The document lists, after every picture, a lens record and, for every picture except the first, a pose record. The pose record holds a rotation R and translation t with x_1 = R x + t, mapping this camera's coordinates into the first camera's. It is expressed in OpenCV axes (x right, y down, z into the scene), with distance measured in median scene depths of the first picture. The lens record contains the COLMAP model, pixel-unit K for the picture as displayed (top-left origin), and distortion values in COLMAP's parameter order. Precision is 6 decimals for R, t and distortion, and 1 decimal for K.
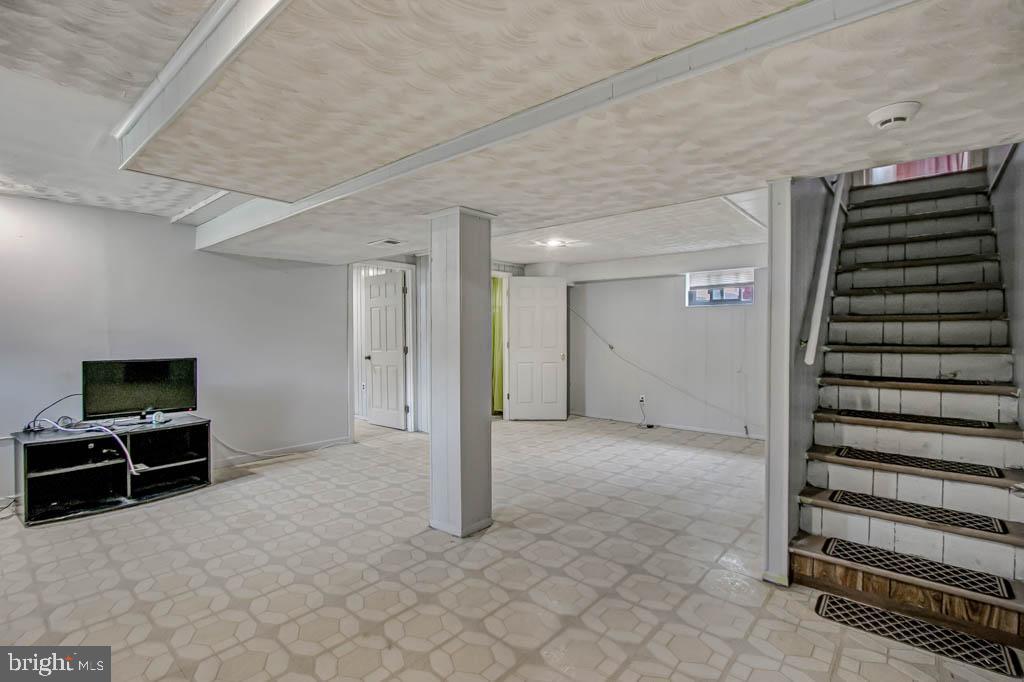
lens RADIAL K [[480.4, 0, 509.1], [0, 480.4, 333.0], [0, 0, 1]] dist [-0.021870, 0.003657]
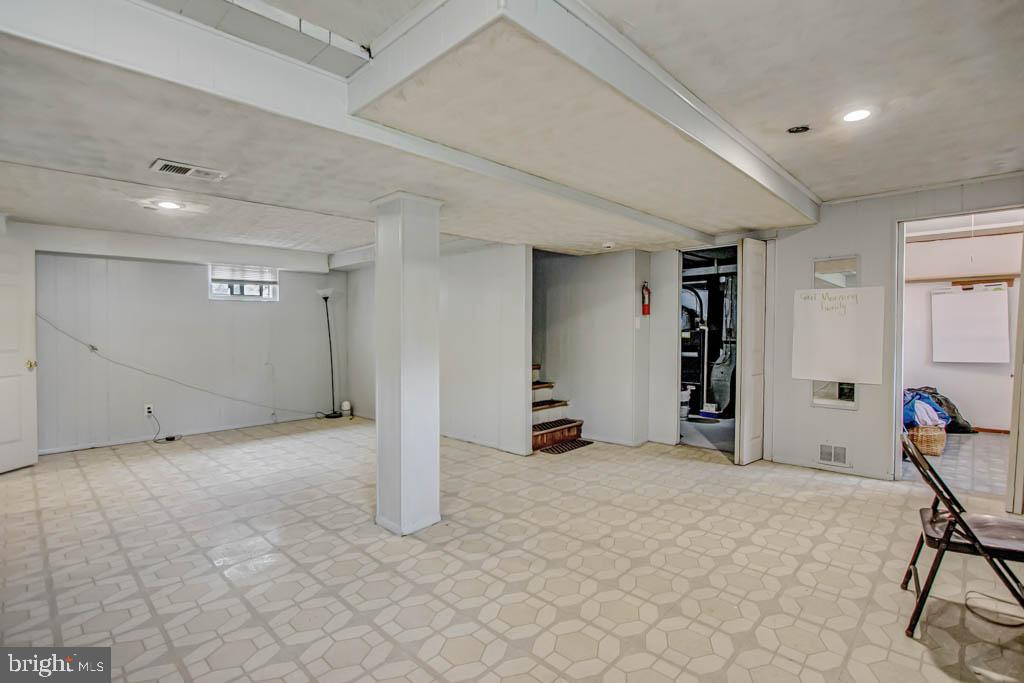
lens RADIAL K [[480.4, 0, 507.8], [0, 480.4, 342.7], [0, 0, 1]] dist [-0.021870, 0.003657]
pose [[0.053432, -0.029847, 0.998125, -1.302734], [0.008082, 0.999533, 0.029457, 0.014823], [-0.998539, 0.006493, 0.053648, 0.933635]]
